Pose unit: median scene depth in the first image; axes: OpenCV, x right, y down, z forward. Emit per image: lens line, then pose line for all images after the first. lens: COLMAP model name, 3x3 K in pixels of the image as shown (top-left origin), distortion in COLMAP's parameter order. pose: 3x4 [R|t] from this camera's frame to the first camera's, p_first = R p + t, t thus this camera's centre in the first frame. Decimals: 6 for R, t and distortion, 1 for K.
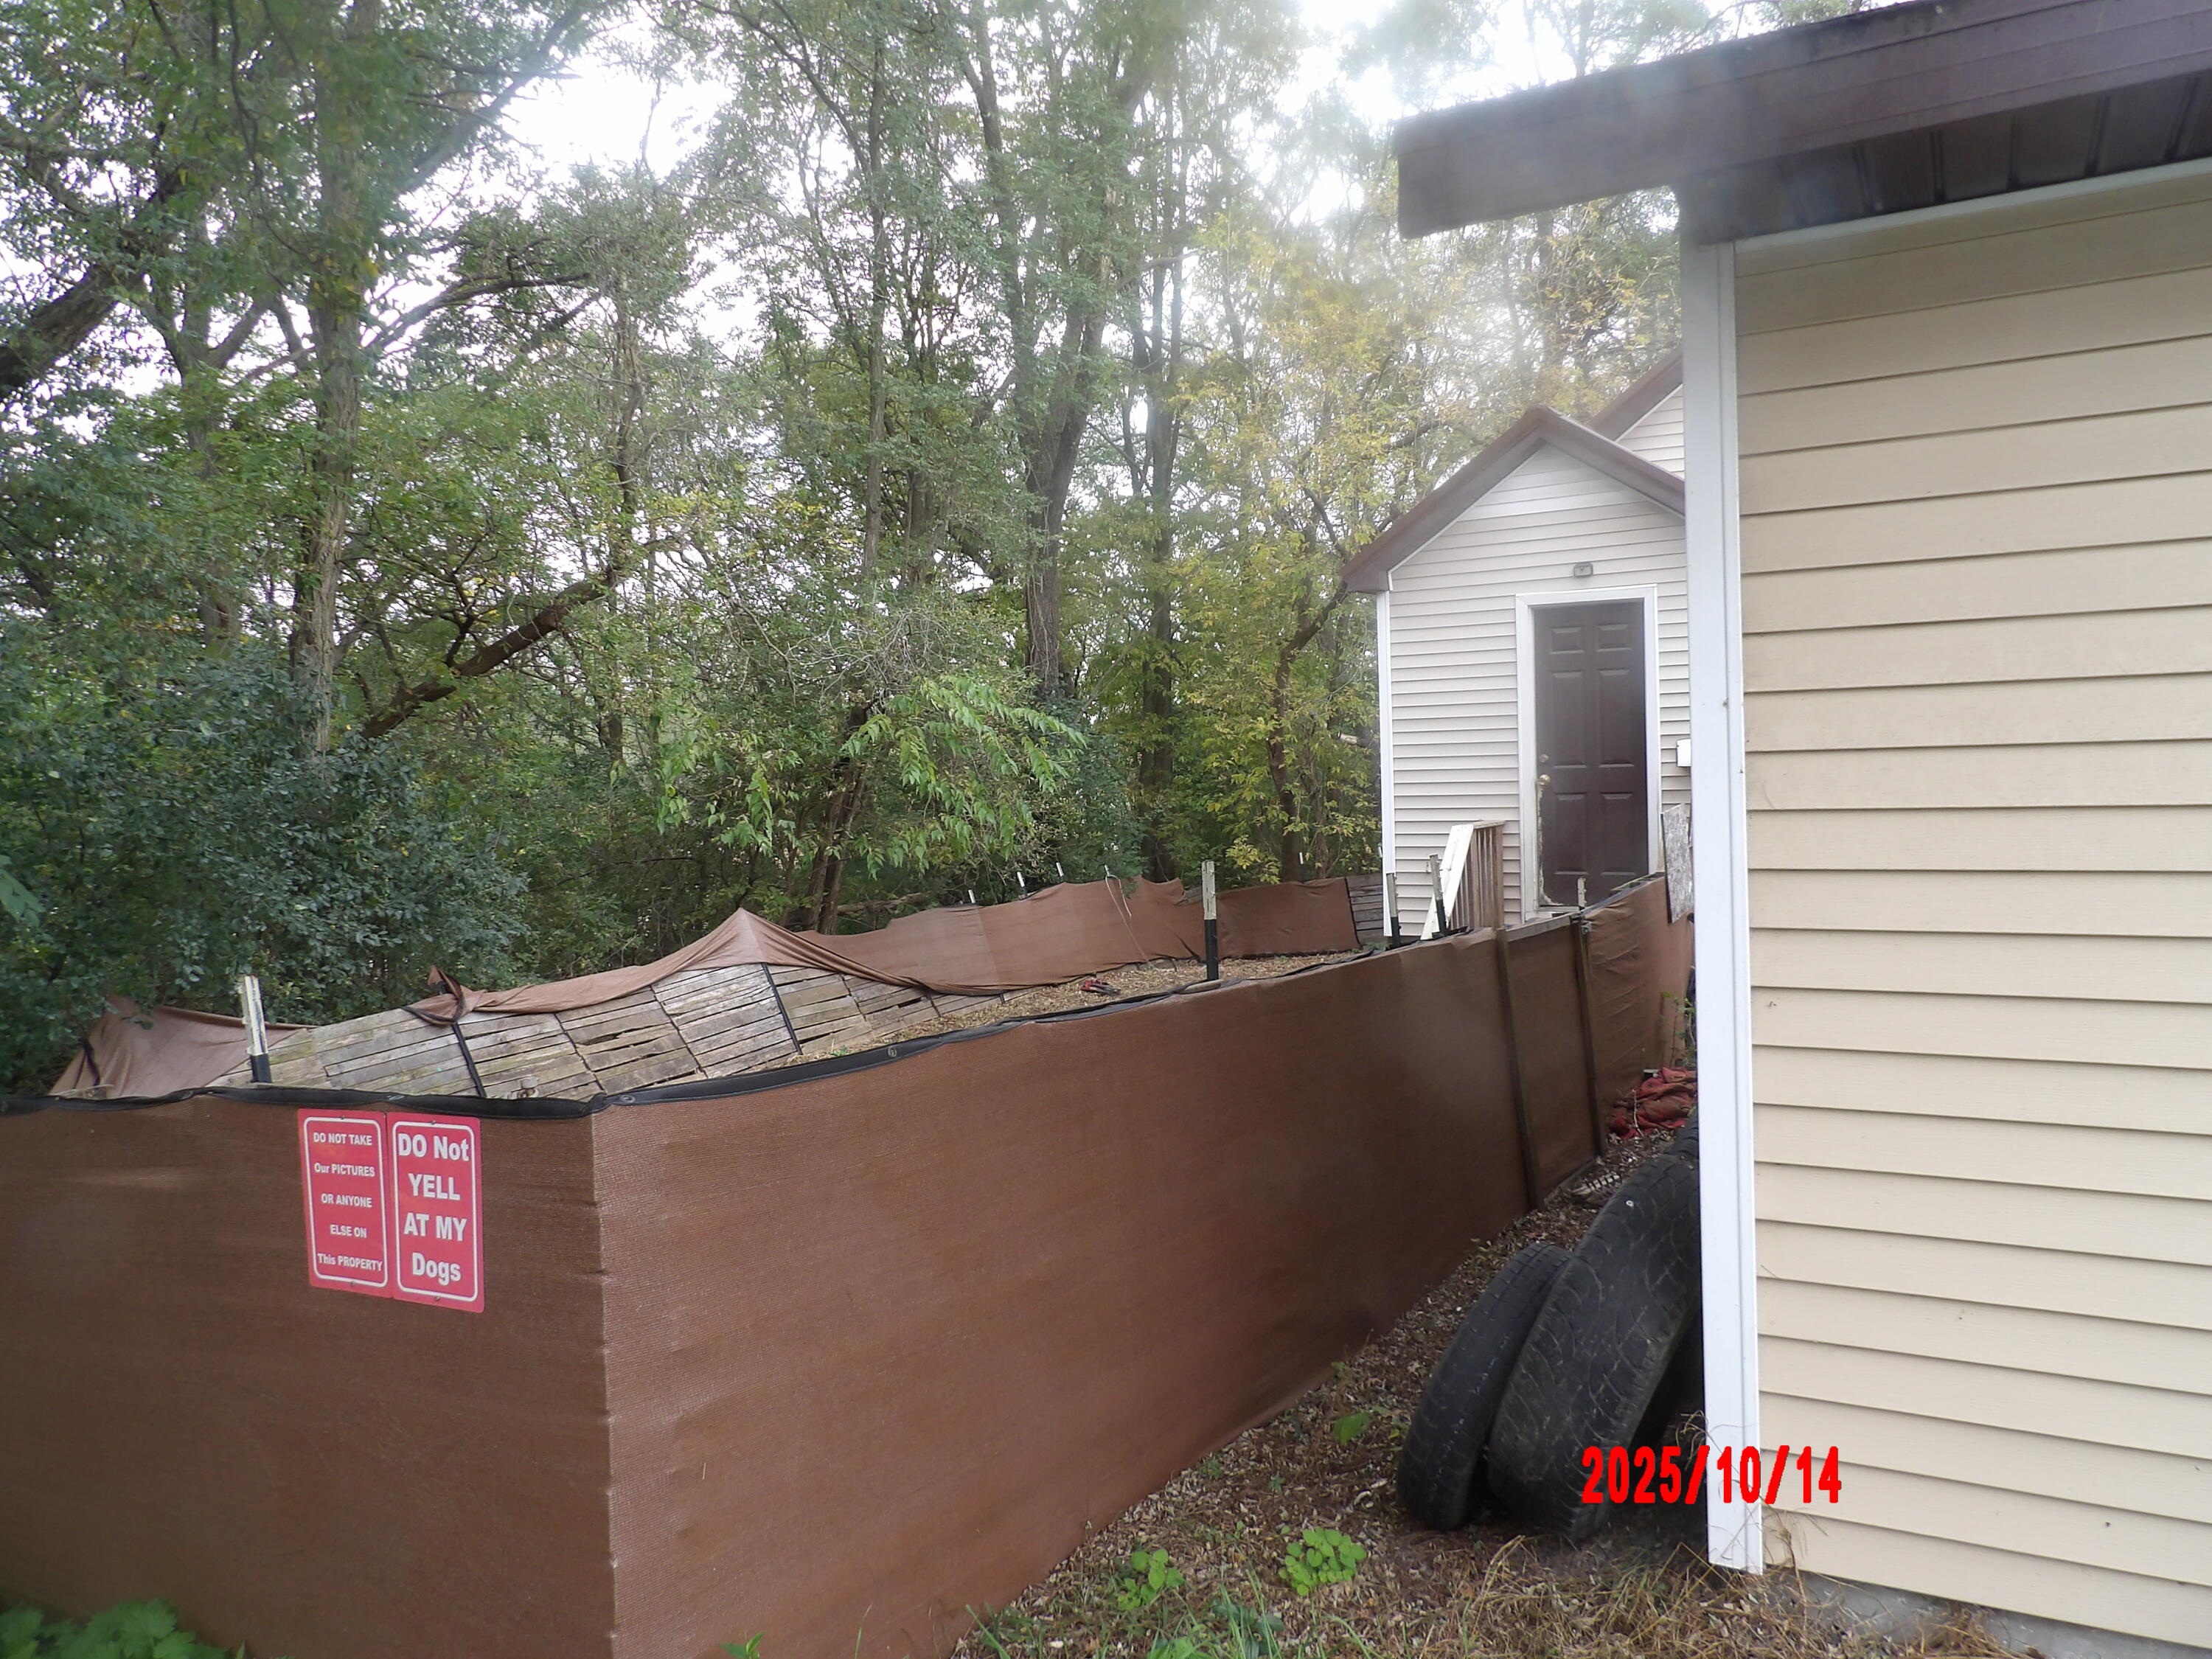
lens RADIAL K [[1575.5, 0, 1106.0], [0, 1575.5, 829.5], [0, 0, 1]] dist [-0.039601, 0.063647]
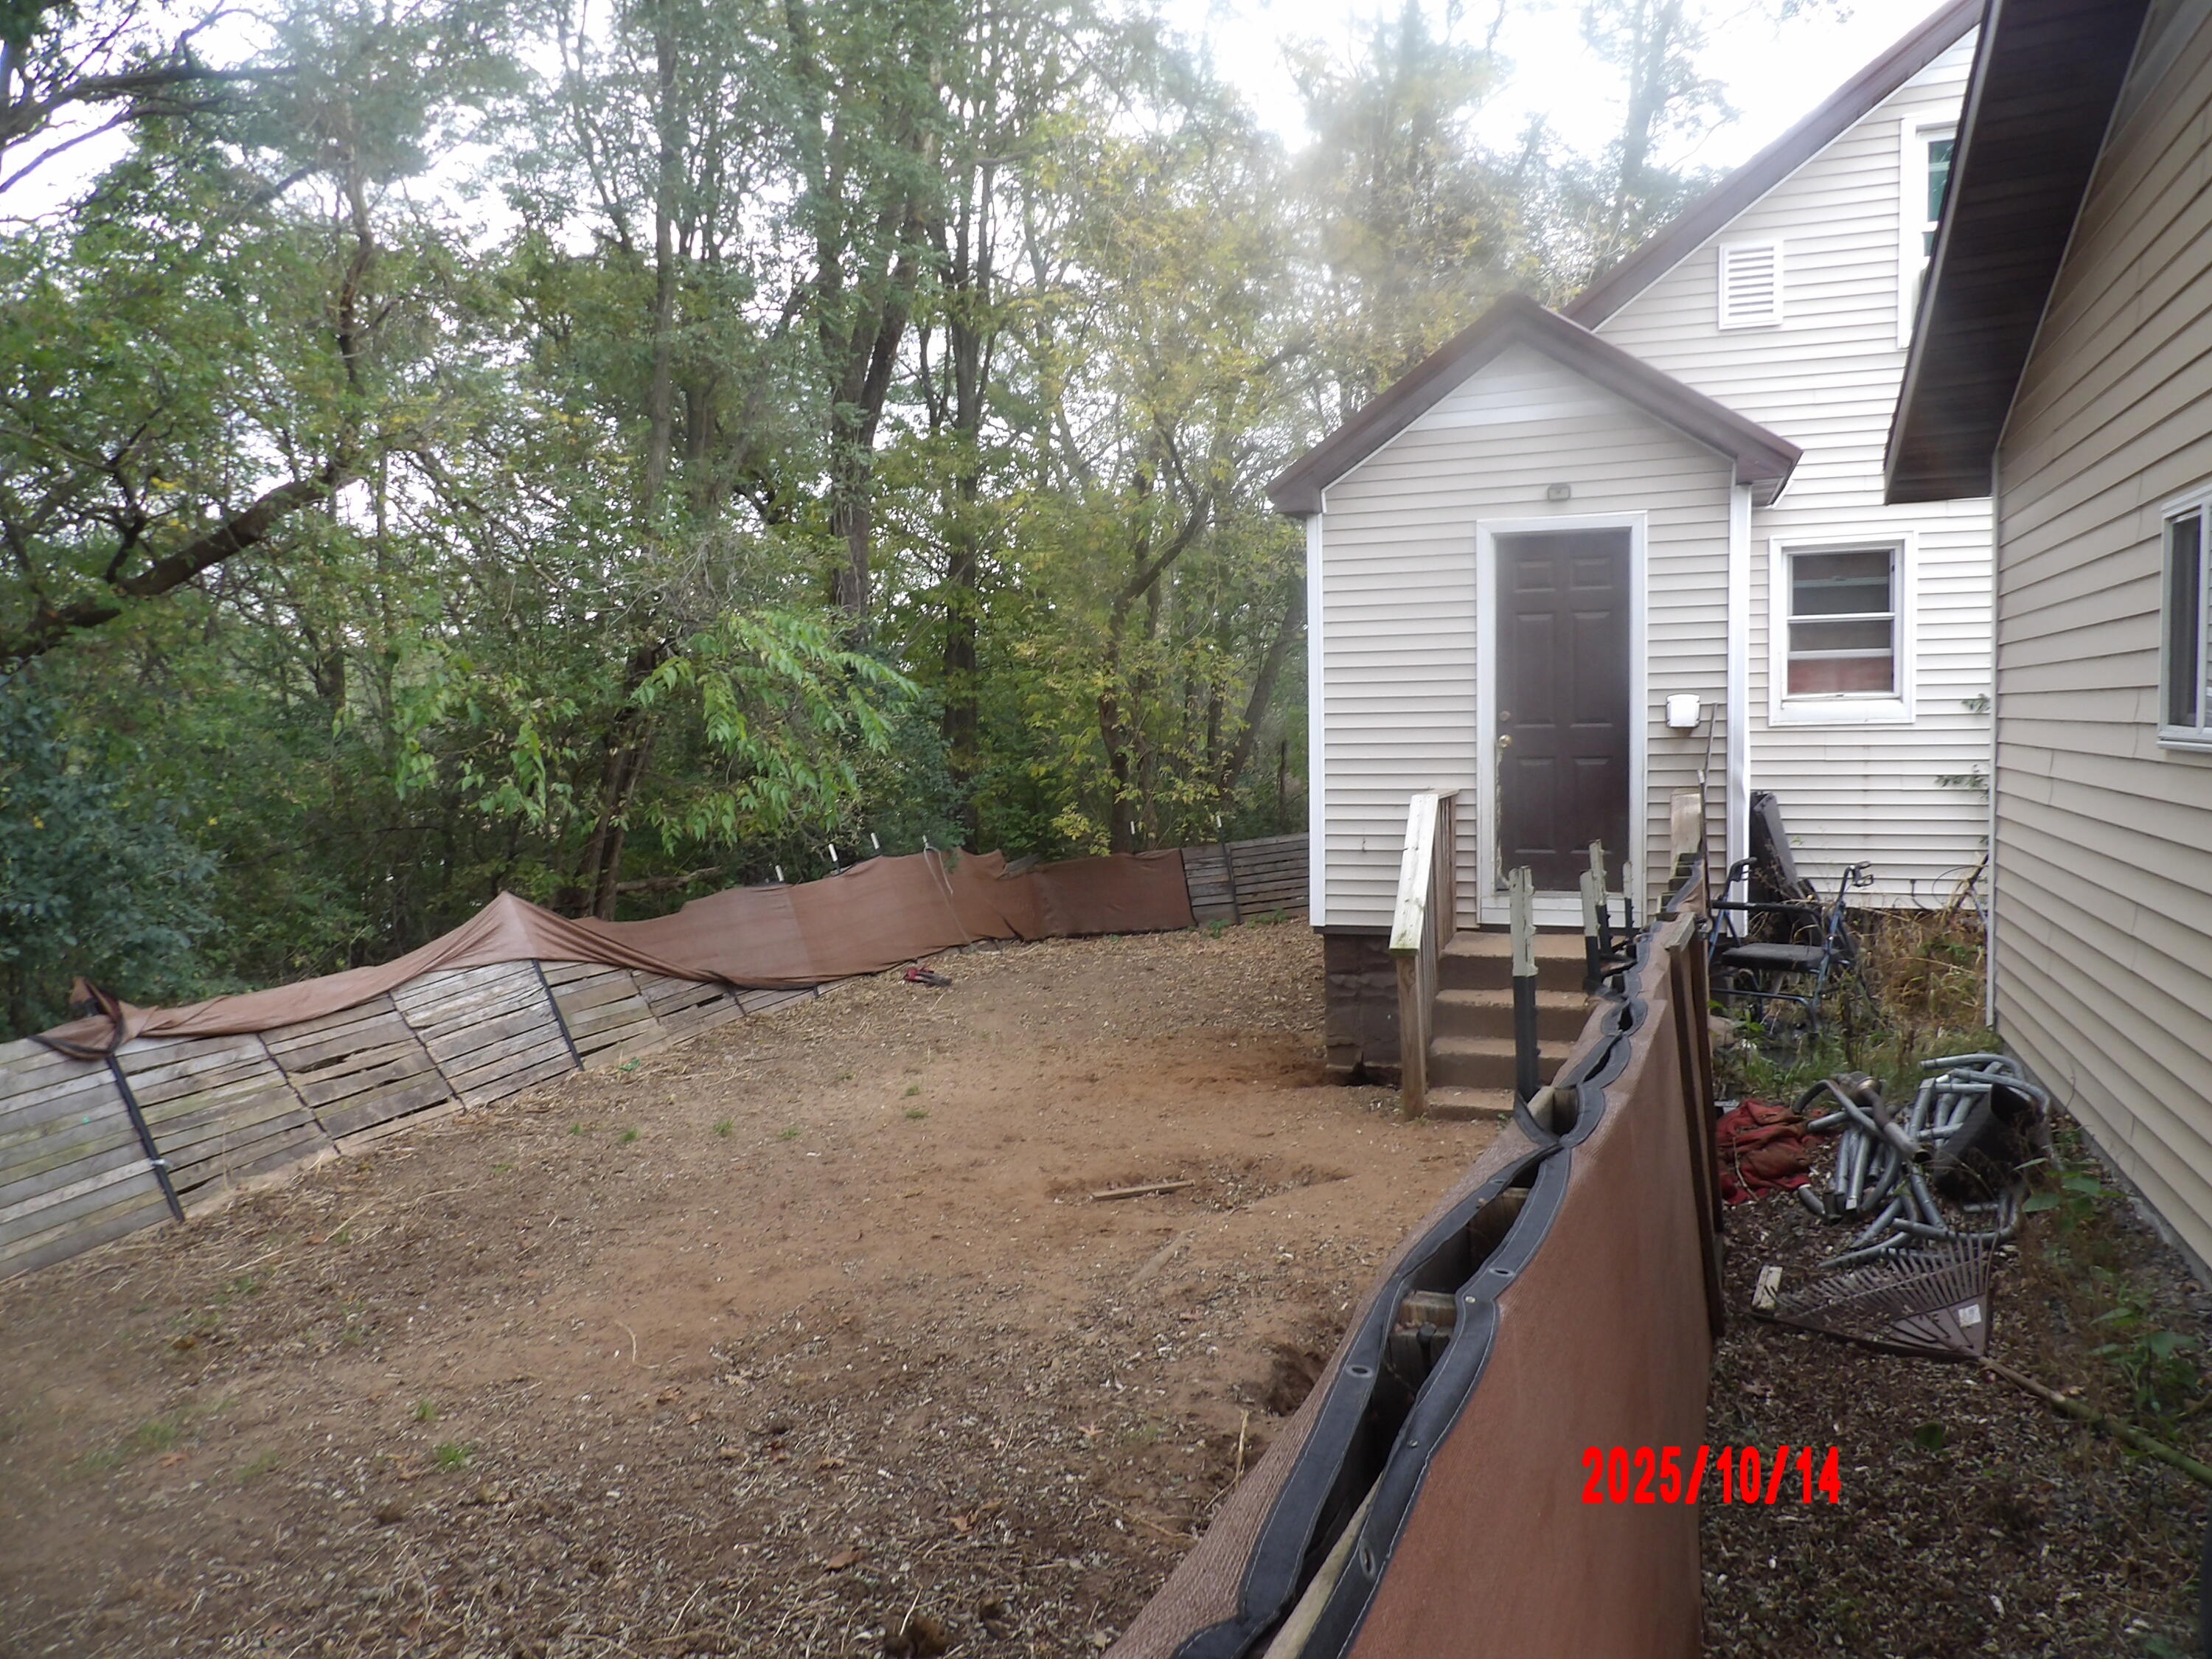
lens RADIAL K [[1575.5, 0, 1106.0], [0, 1575.5, 829.5], [0, 0, 1]] dist [-0.039601, 0.063647]
pose [[0.988097, 0.001622, 0.153823, -0.049267], [-0.005052, 0.999747, 0.021905, -0.001210], [-0.153748, -0.022422, 0.987856, 0.151349]]
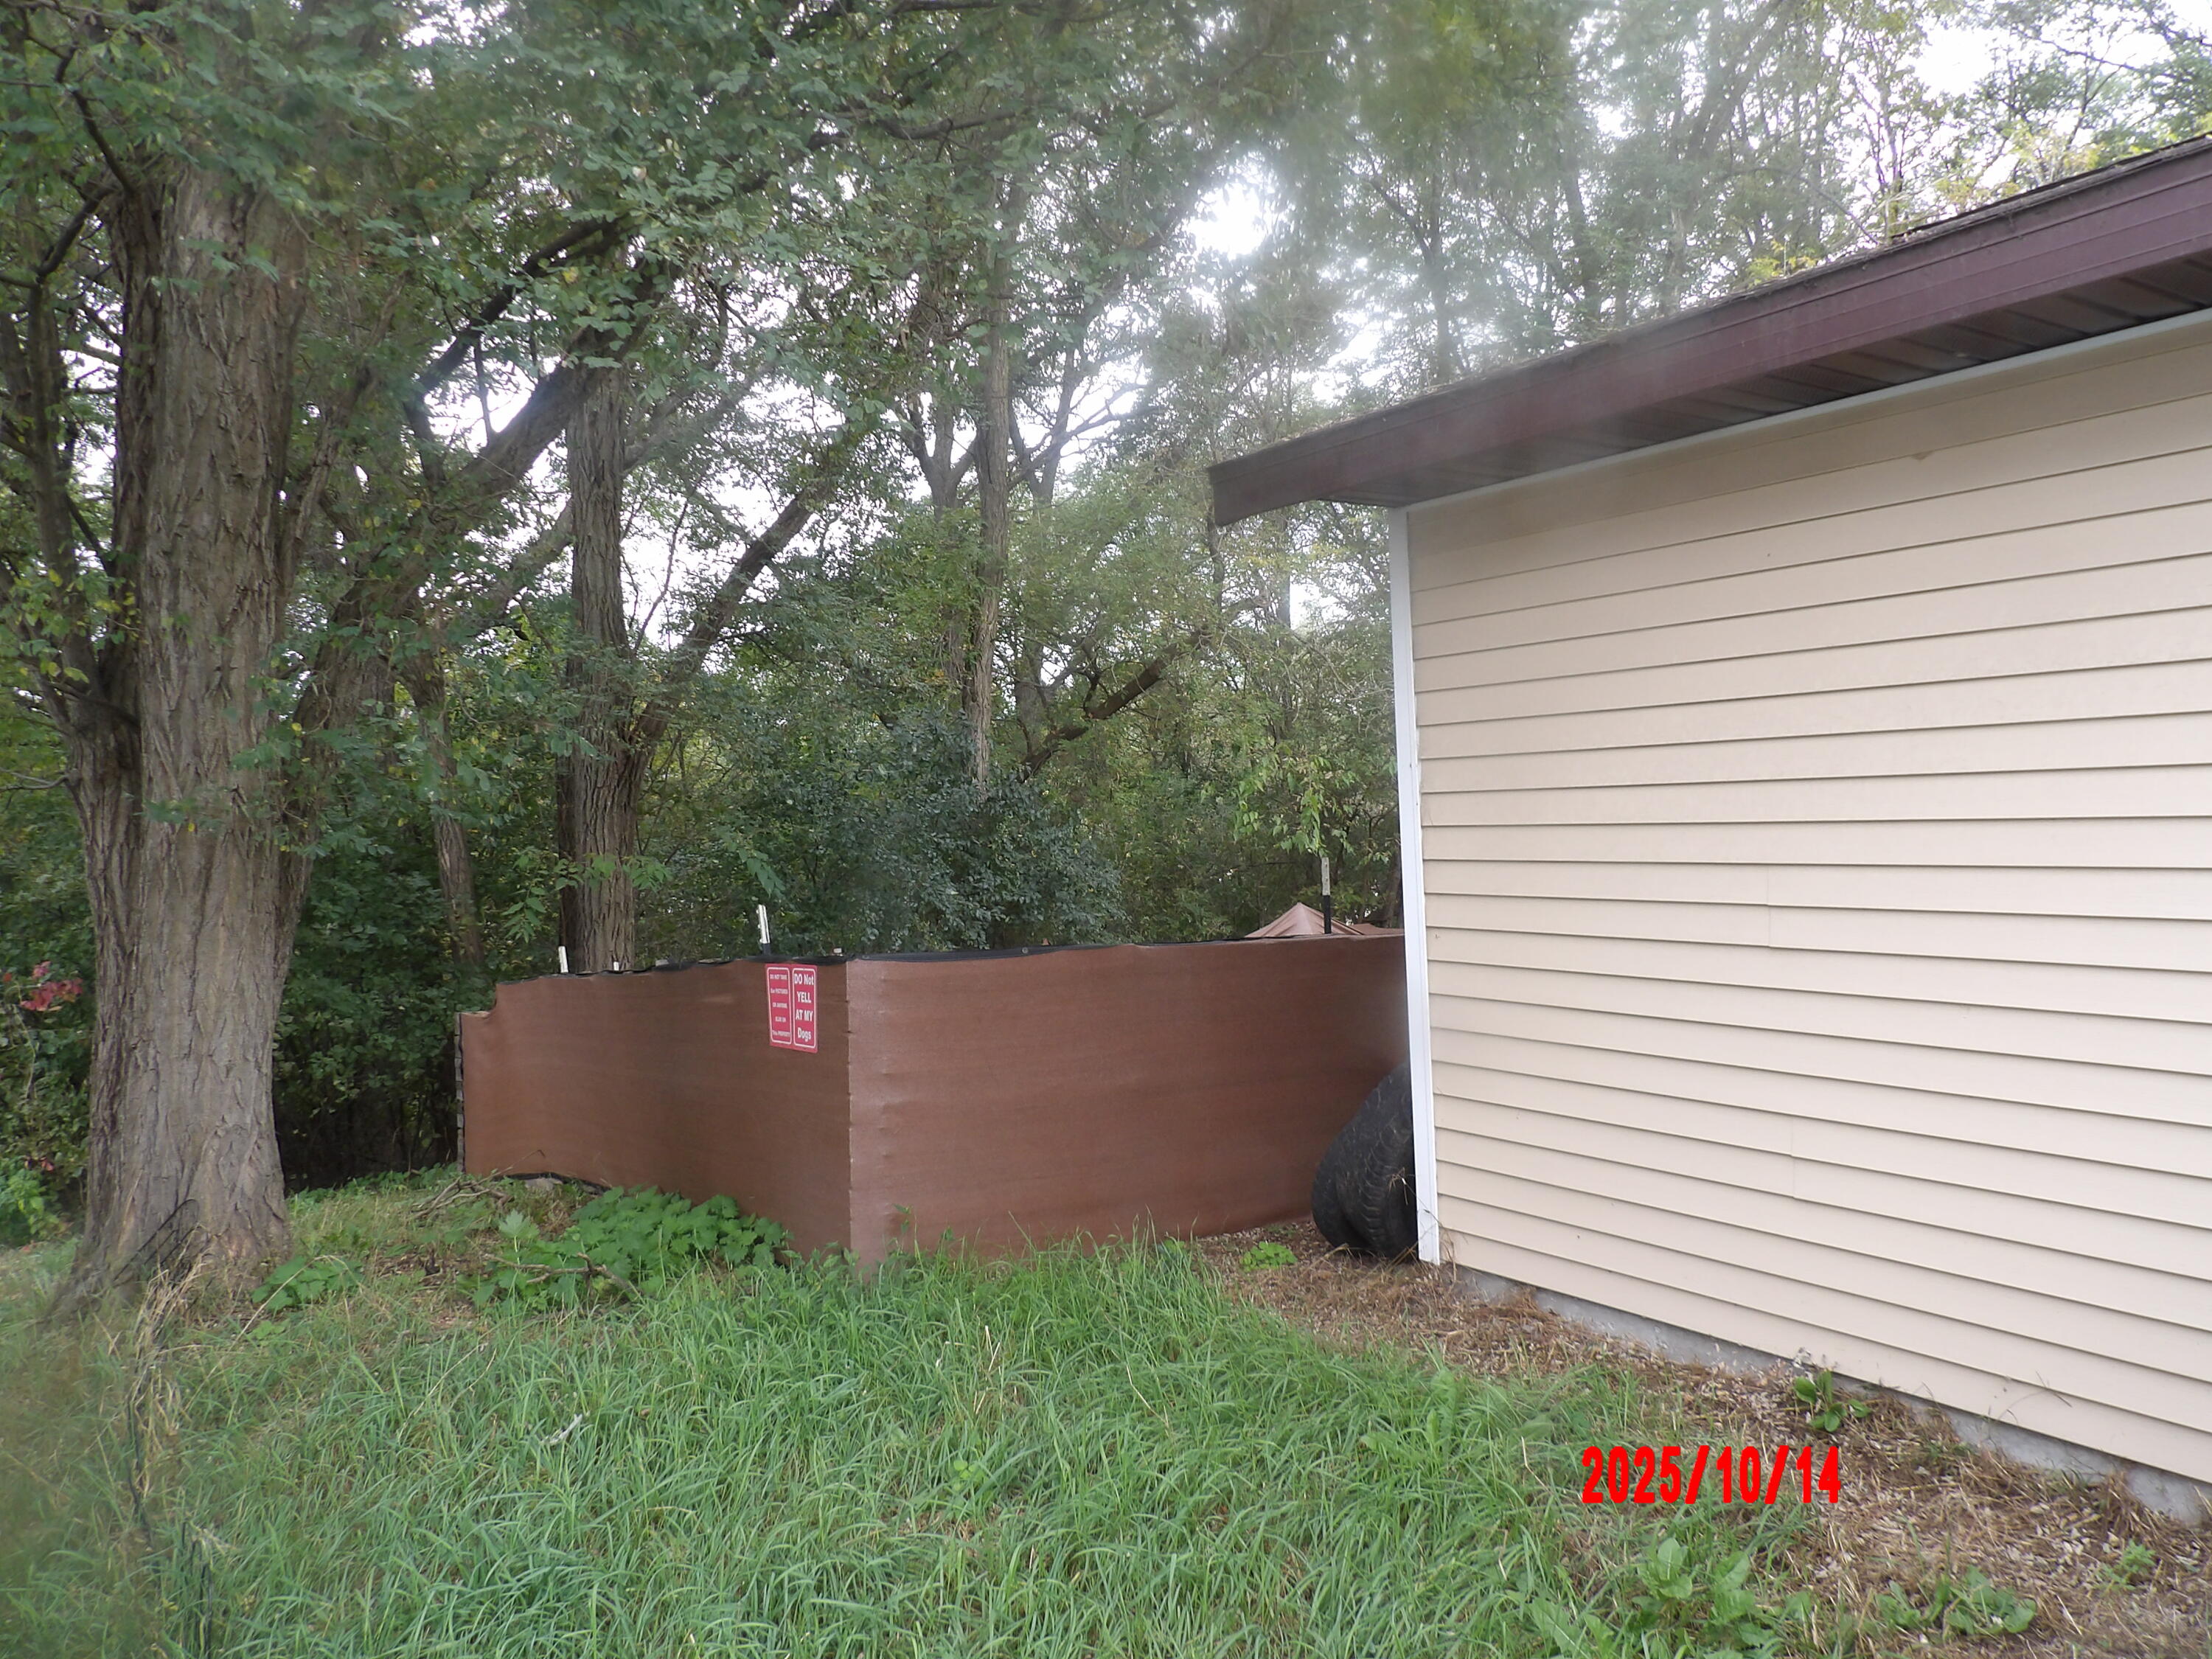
lens RADIAL K [[1551.5, 0, 1103.9], [0, 1551.5, 801.3], [0, 0, 1]] dist [0.058813, 0.058772]
pose [[0.897438, -0.008924, -0.441051, 0.155737], [-0.001345, 0.999735, -0.022965, -0.000358], [0.441139, 0.021203, 0.897188, -0.135031]]
